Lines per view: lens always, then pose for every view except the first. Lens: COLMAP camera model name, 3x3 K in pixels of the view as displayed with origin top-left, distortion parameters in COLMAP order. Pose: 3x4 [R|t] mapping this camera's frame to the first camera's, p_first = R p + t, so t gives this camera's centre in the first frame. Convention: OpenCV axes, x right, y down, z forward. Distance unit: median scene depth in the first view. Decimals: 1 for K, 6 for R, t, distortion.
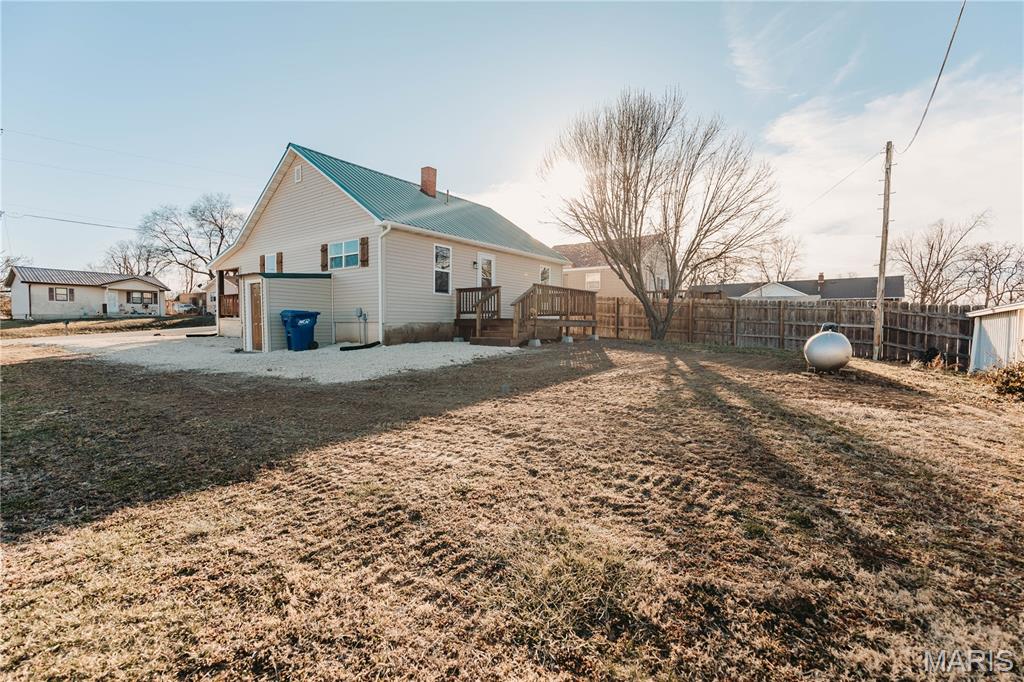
lens RADIAL K [[456.6, 0, 512.0], [0, 456.6, 341.0], [0, 0, 1]] dist [0.001463, -0.000058]
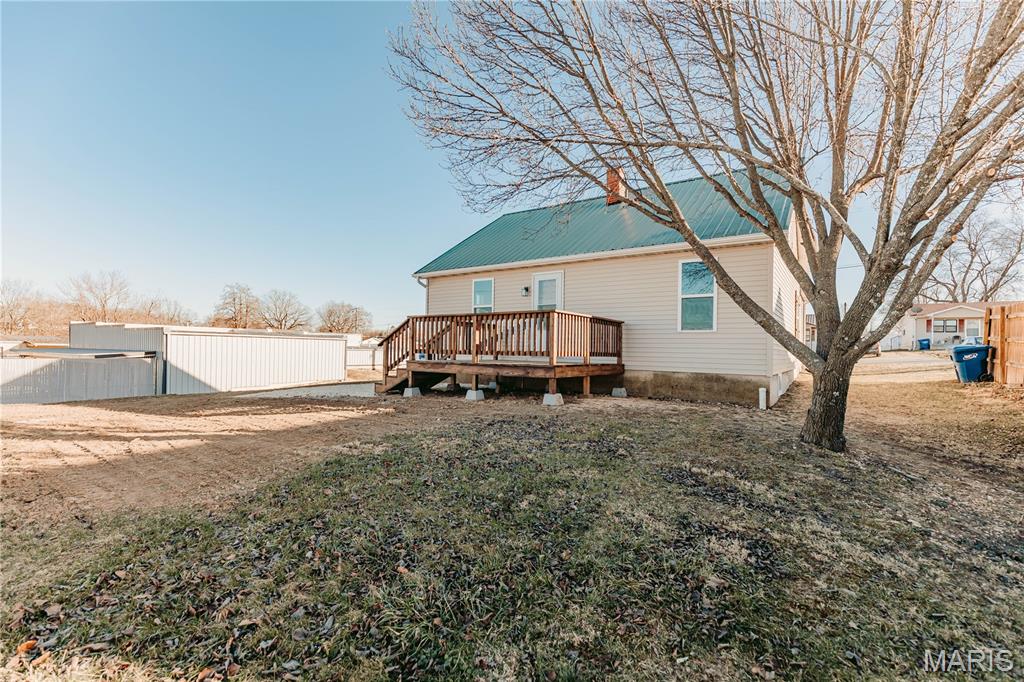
lens RADIAL K [[469.3, 0, 502.7], [0, 469.3, 343.9], [0, 0, 1]] dist [0.007632, -0.000081]
pose [[0.076378, -0.023263, -0.996808, 0.501059], [-0.046084, 0.998577, -0.026835, -0.050833], [0.996013, 0.047986, 0.075197, 0.646703]]
